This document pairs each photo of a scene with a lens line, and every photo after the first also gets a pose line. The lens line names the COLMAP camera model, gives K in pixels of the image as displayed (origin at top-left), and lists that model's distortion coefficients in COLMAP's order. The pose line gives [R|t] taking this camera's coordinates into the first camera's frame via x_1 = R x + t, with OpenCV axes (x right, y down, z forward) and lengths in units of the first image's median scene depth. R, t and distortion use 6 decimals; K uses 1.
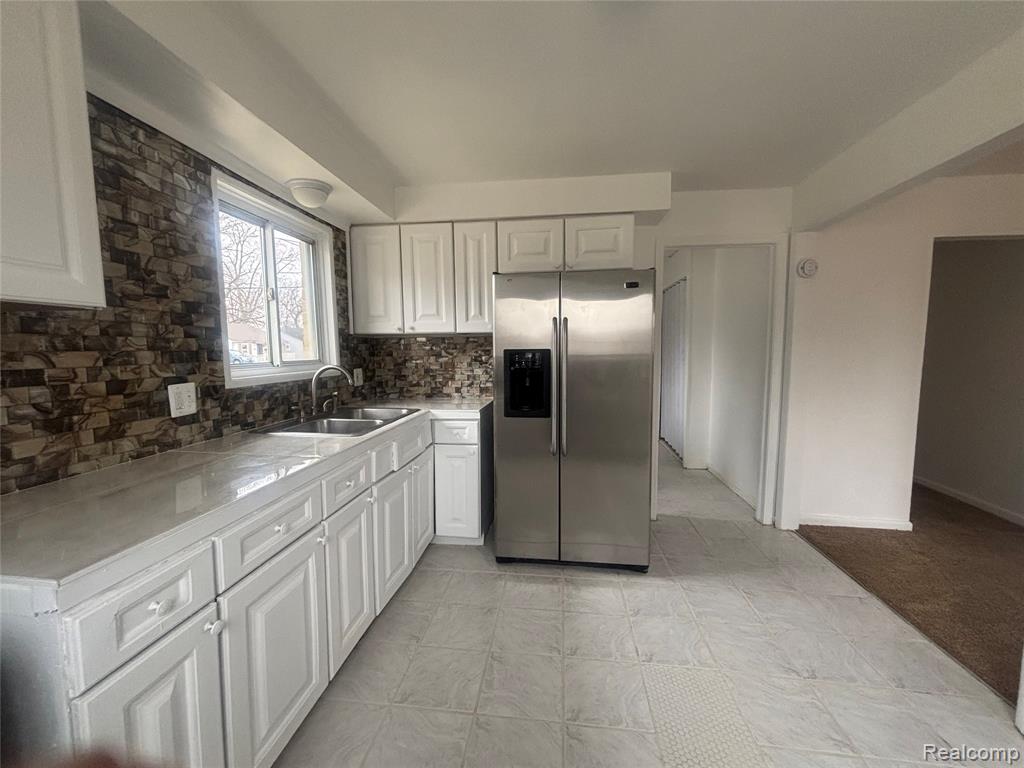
lens RADIAL K [[399.6, 0, 512.0], [0, 399.6, 384.0], [0, 0, 1]] dist [-0.035348, -0.000028]
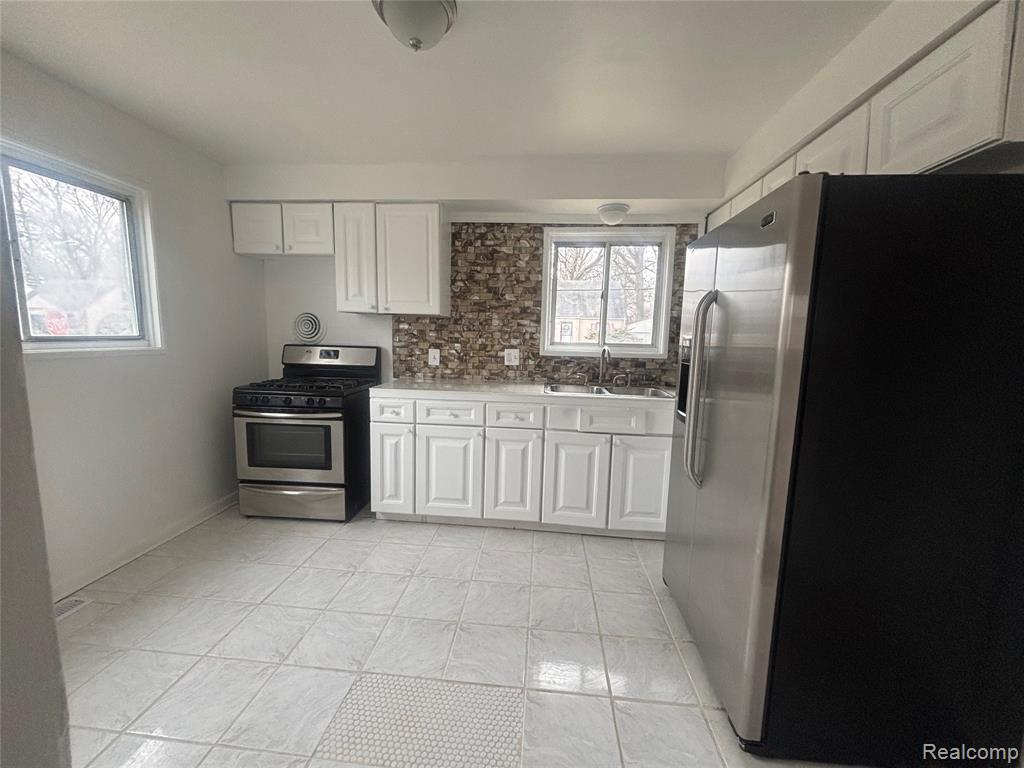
lens RADIAL K [[399.6, 0, 512.0], [0, 399.6, 384.0], [0, 0, 1]] dist [-0.035348, -0.000028]
pose [[0.030861, 0.134566, -0.990424, 1.289174], [-0.110094, 0.985324, 0.130443, -0.098156], [0.993442, 0.105014, 0.045223, 0.996307]]
